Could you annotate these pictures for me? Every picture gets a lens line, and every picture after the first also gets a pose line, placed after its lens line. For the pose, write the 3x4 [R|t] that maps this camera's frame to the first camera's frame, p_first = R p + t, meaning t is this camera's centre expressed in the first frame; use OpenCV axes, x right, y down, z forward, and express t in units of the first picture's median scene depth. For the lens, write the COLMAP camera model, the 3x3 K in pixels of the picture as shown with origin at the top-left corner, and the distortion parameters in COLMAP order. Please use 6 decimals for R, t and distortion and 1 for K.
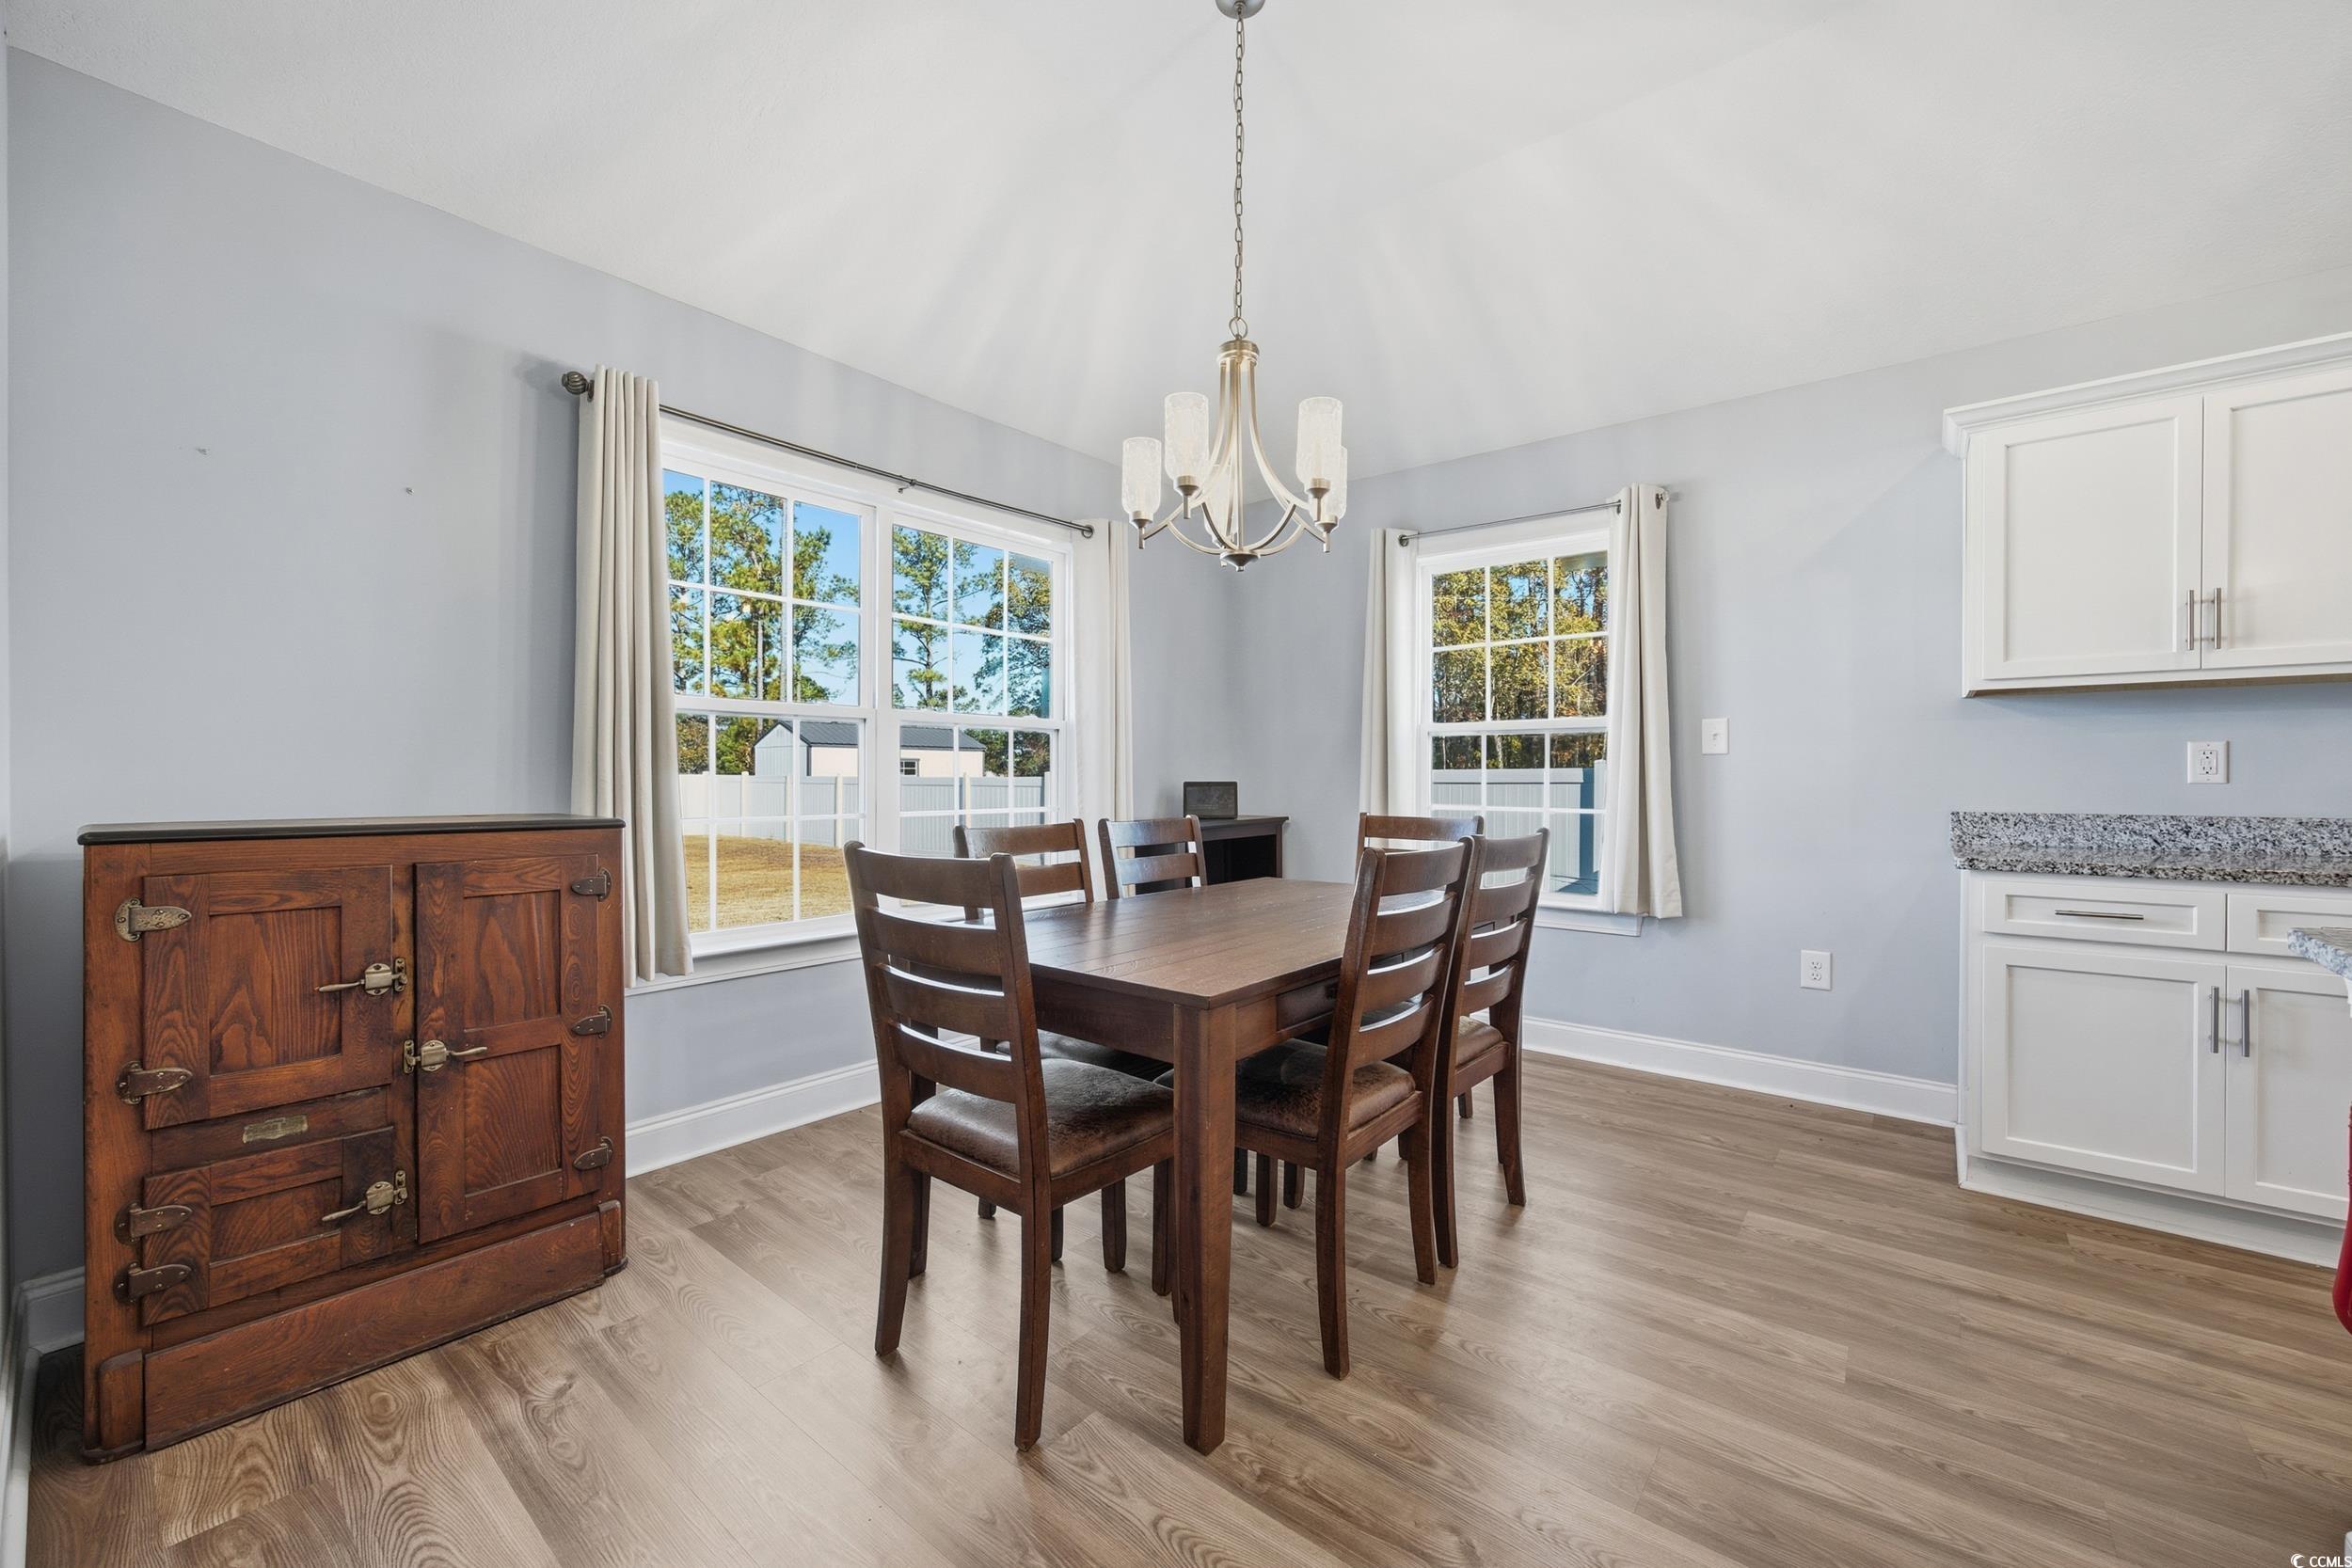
lens RADIAL K [[935.0, 0, 1176.8], [0, 935.0, 783.2], [0, 0, 1]] dist [-0.013416, 0.001948]
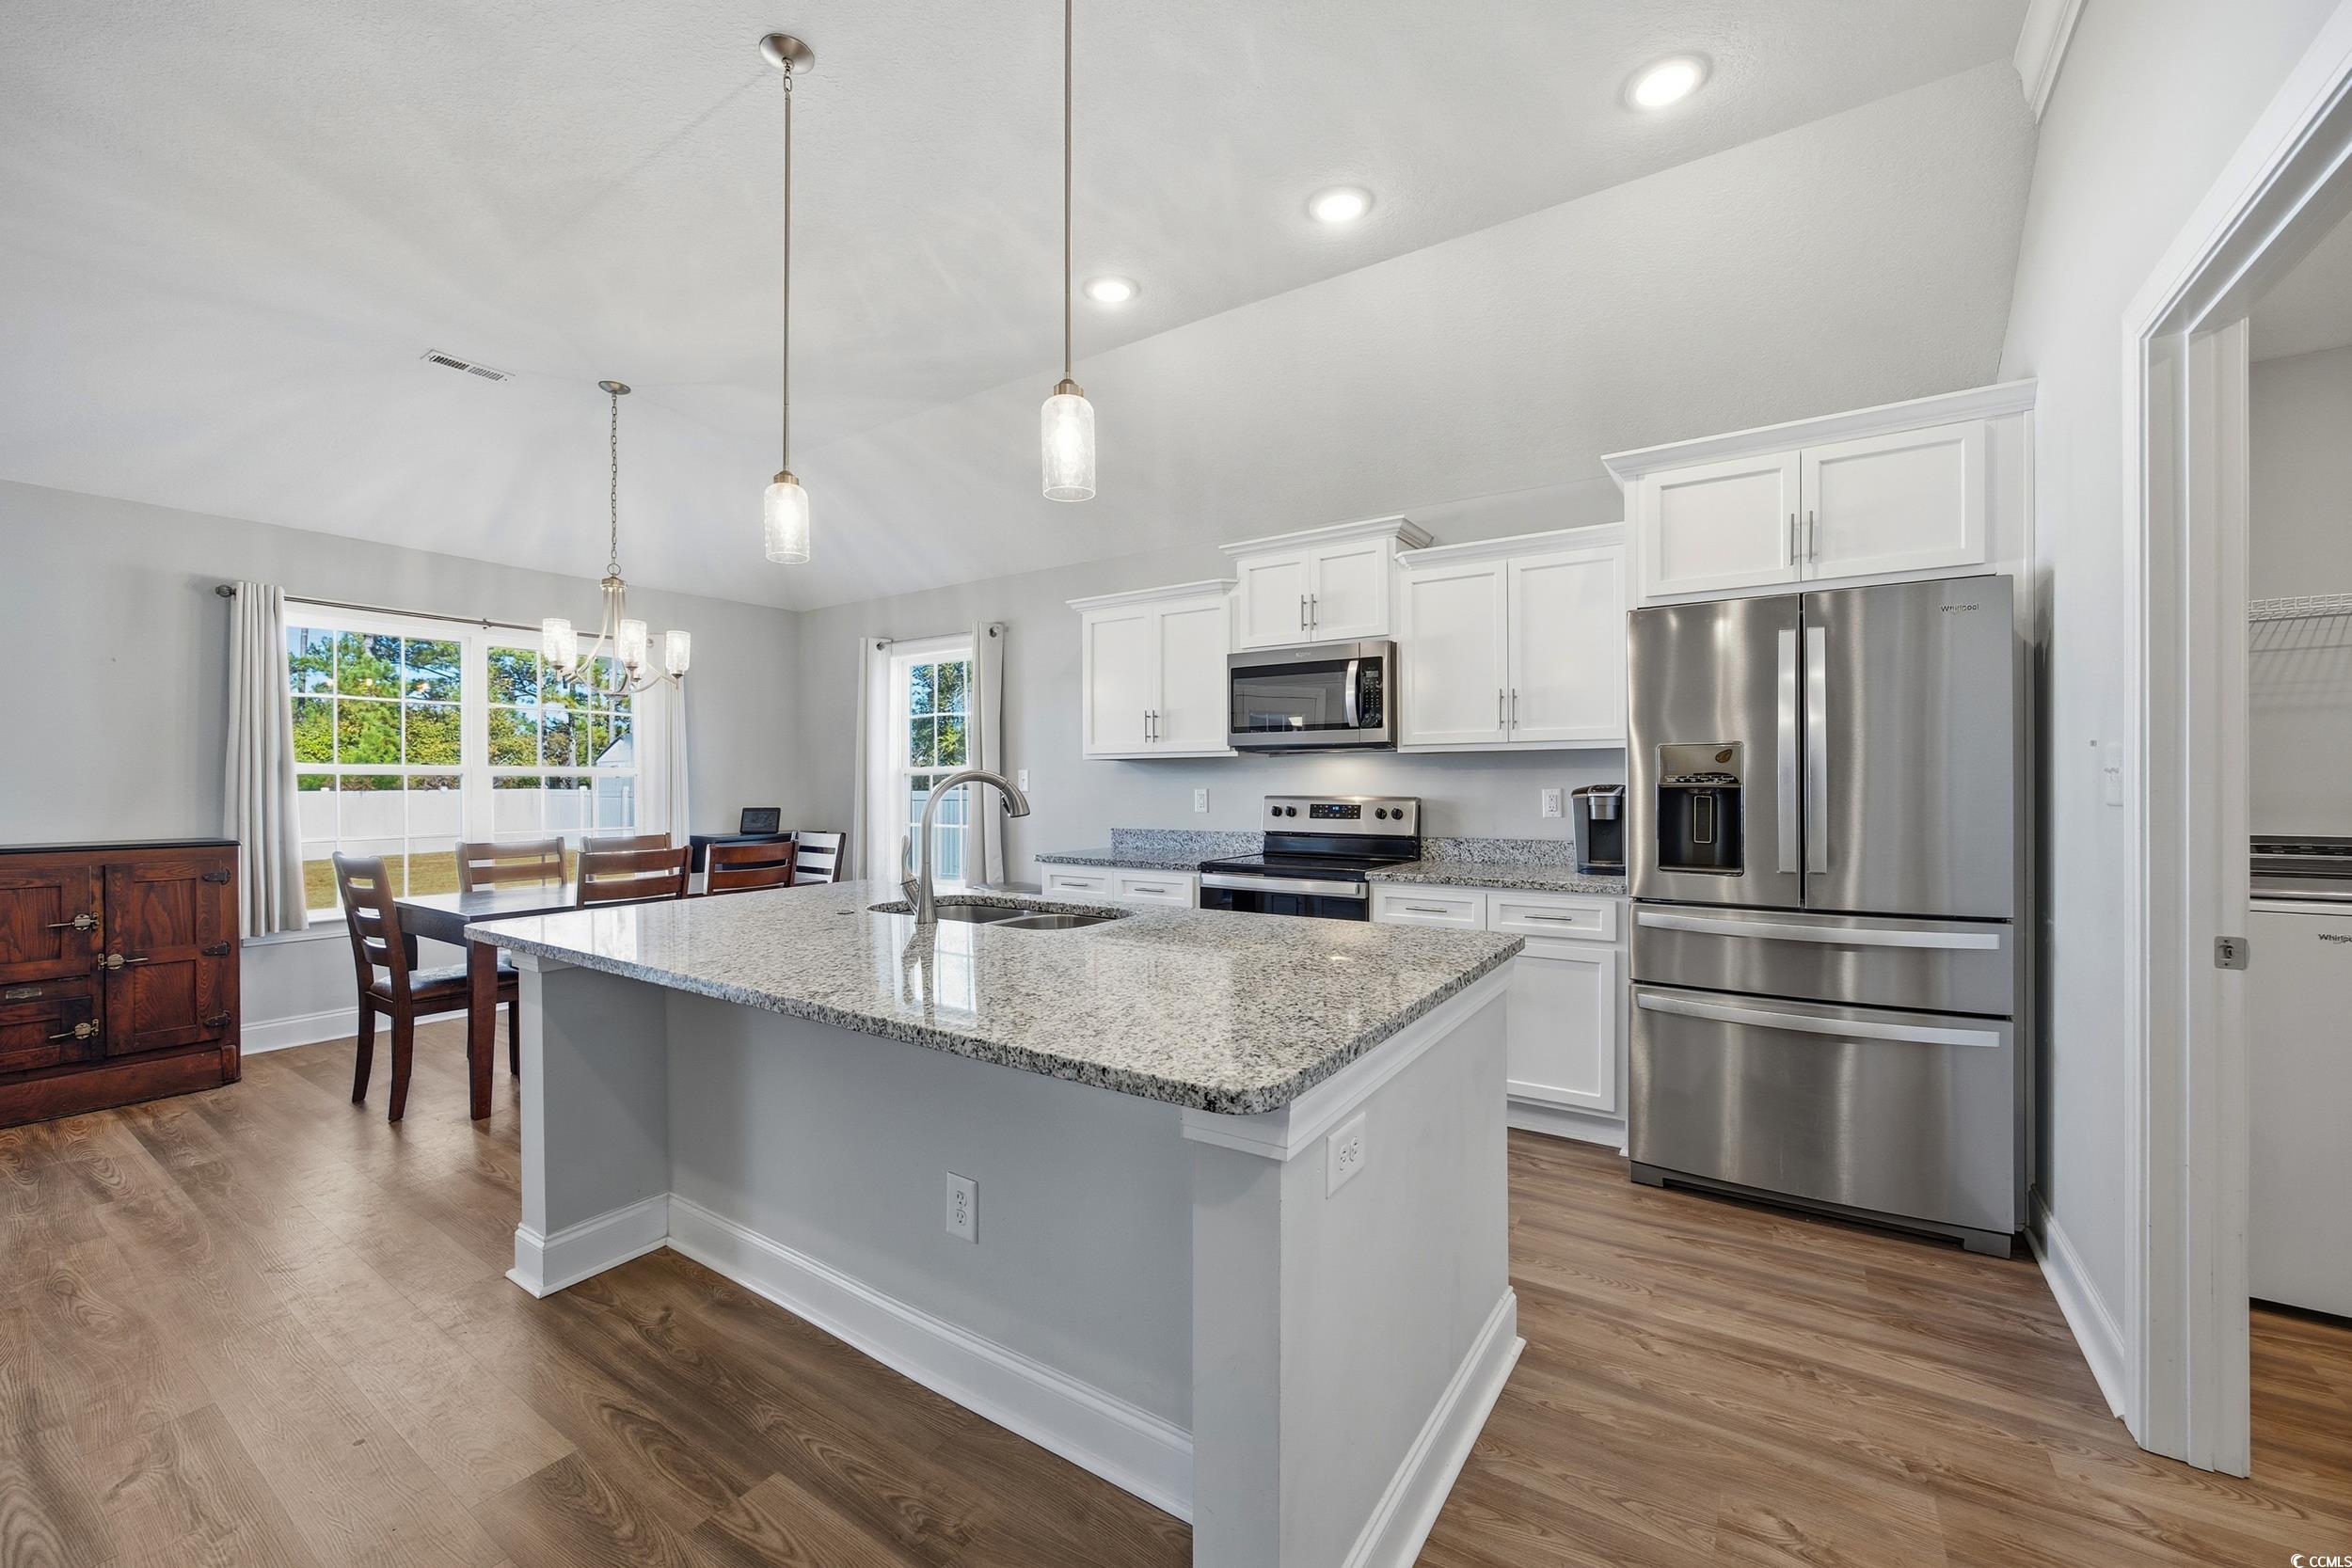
lens RADIAL K [[935.0, 0, 1183.2], [0, 935.0, 788.5], [0, 0, 1]] dist [-0.013416, 0.001948]
pose [[0.996585, -0.003716, 0.082487, 1.186350], [0.003583, 0.999992, 0.001761, -0.064743], [-0.082493, -0.001459, 0.996591, -1.039585]]
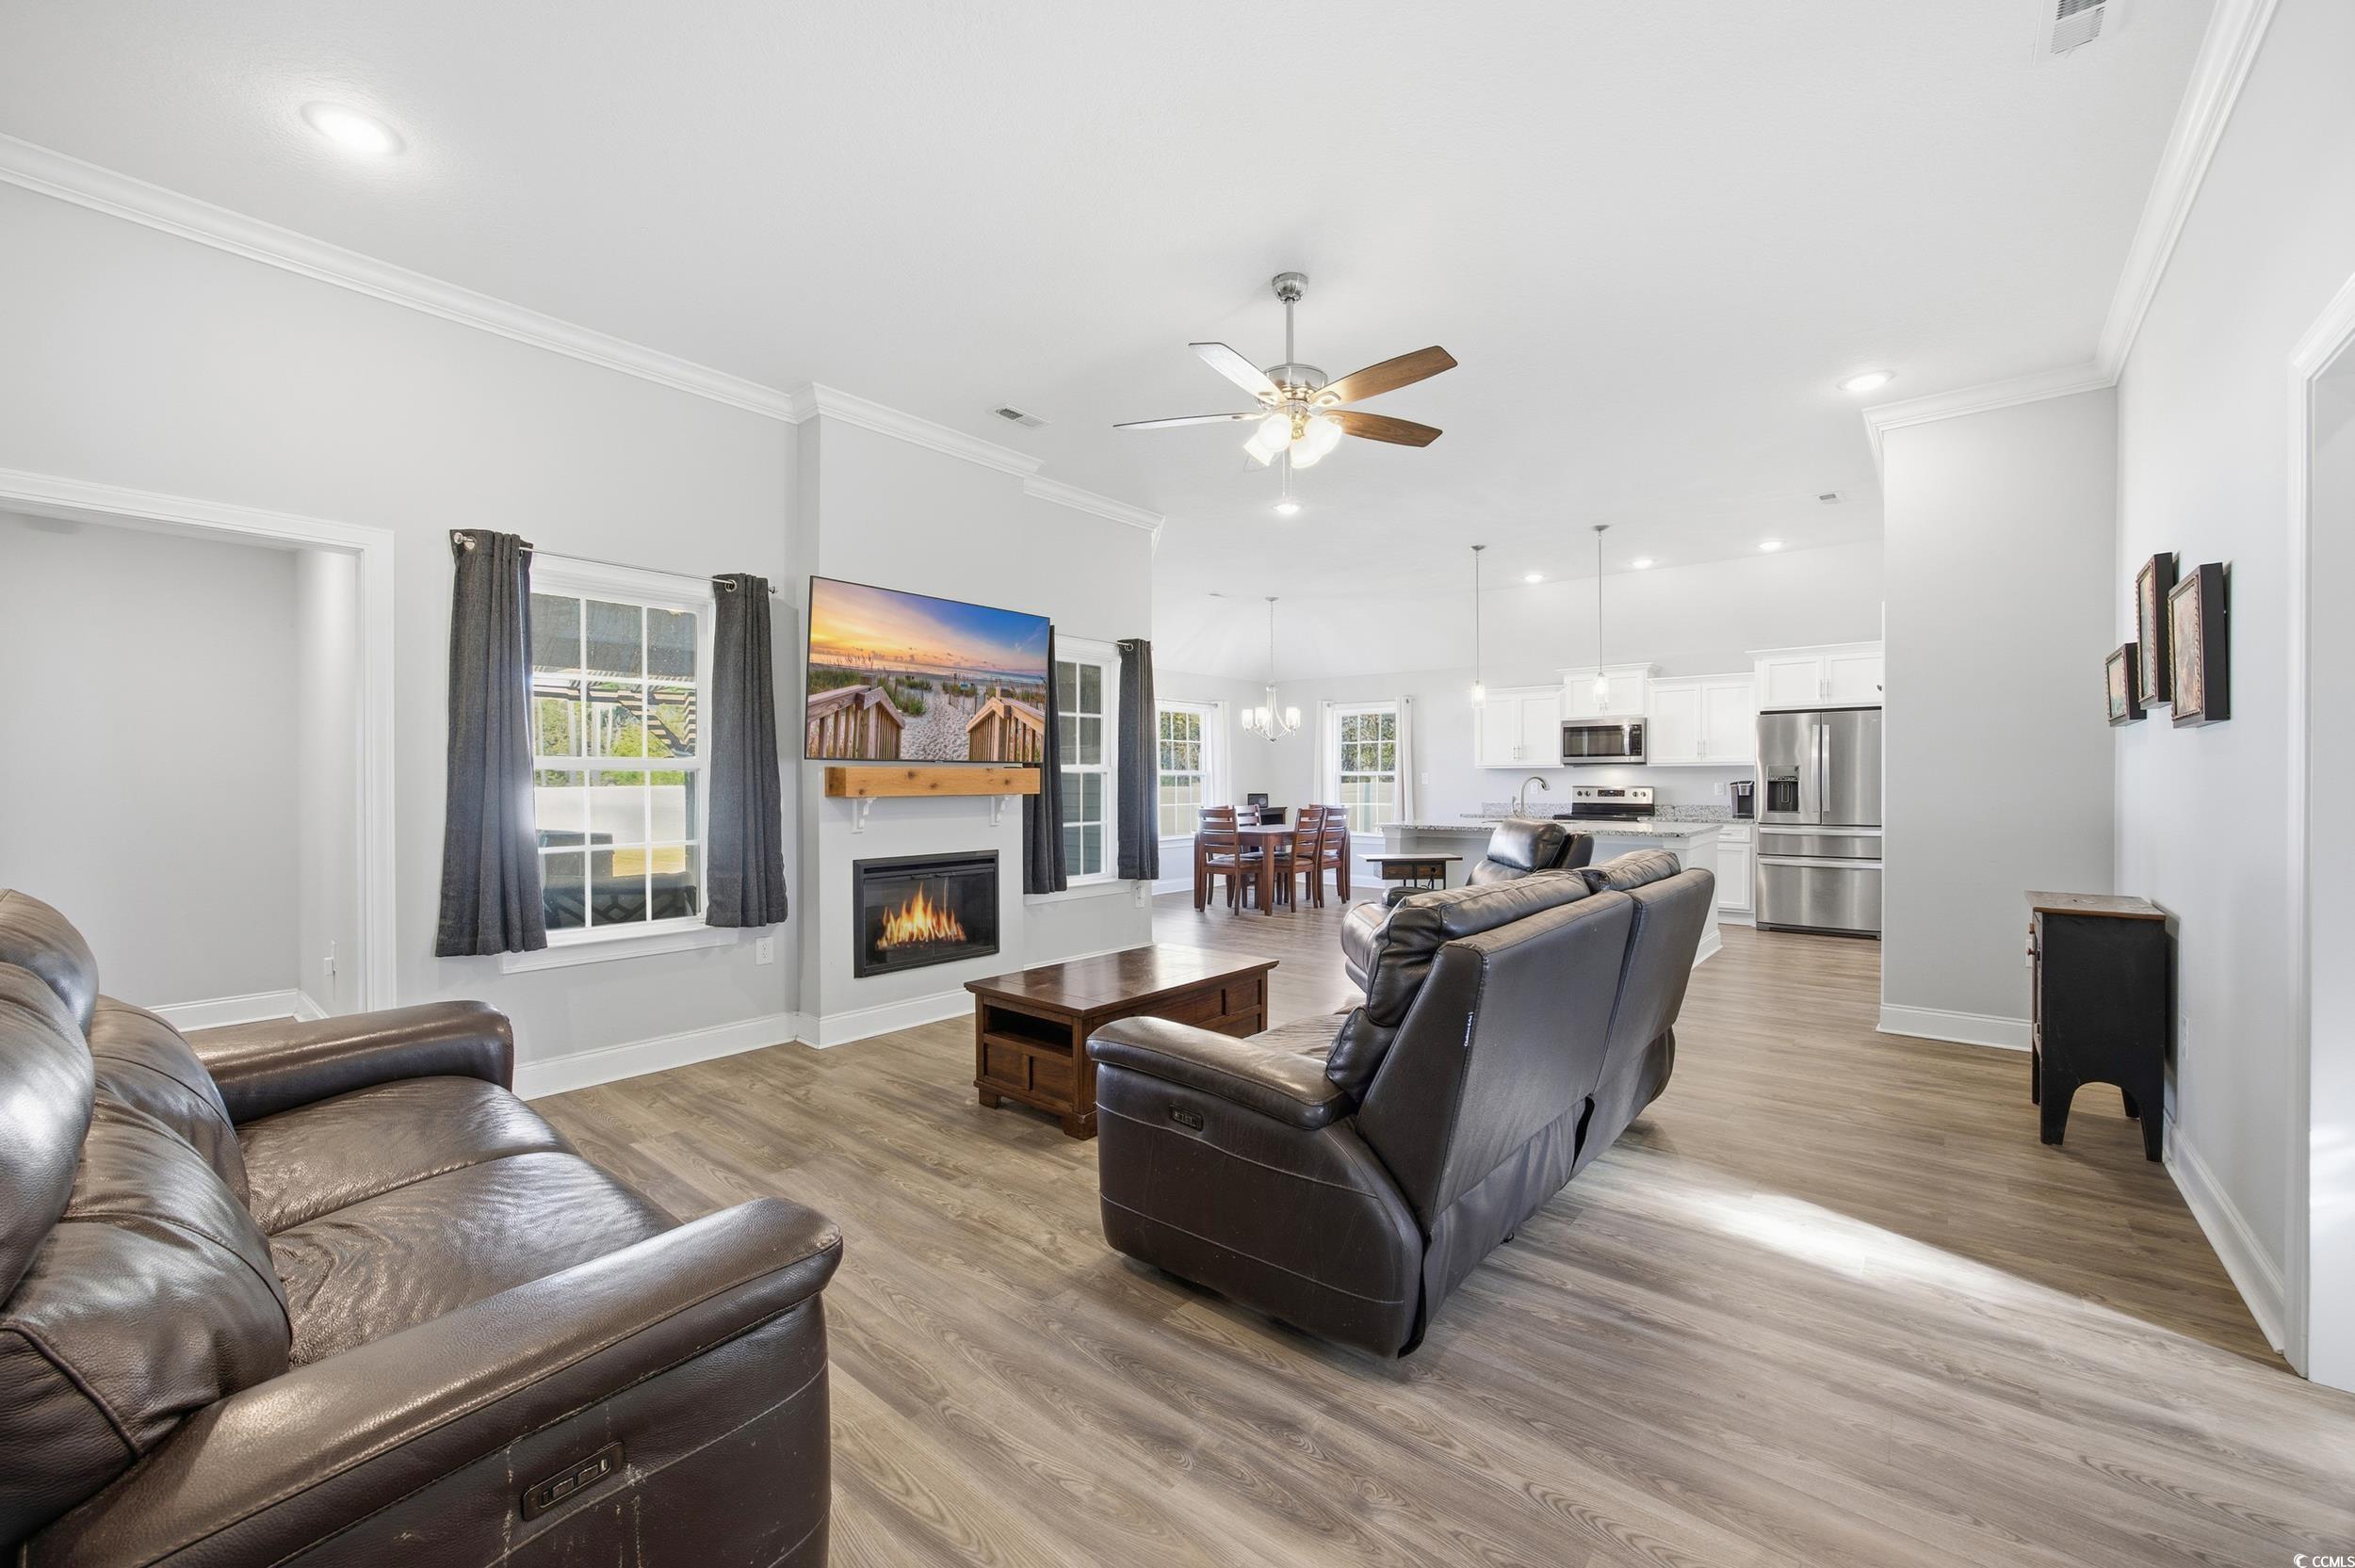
lens RADIAL K [[936.1, 0, 1176.3], [0, 936.1, 784.9], [0, 0, 1]] dist [-0.013416, 0.001948]
pose [[0.999725, -0.003688, -0.023163, -0.287760], [0.003775, 0.999986, 0.003718, -0.071806], [0.023149, -0.003804, 0.999725, -3.515888]]
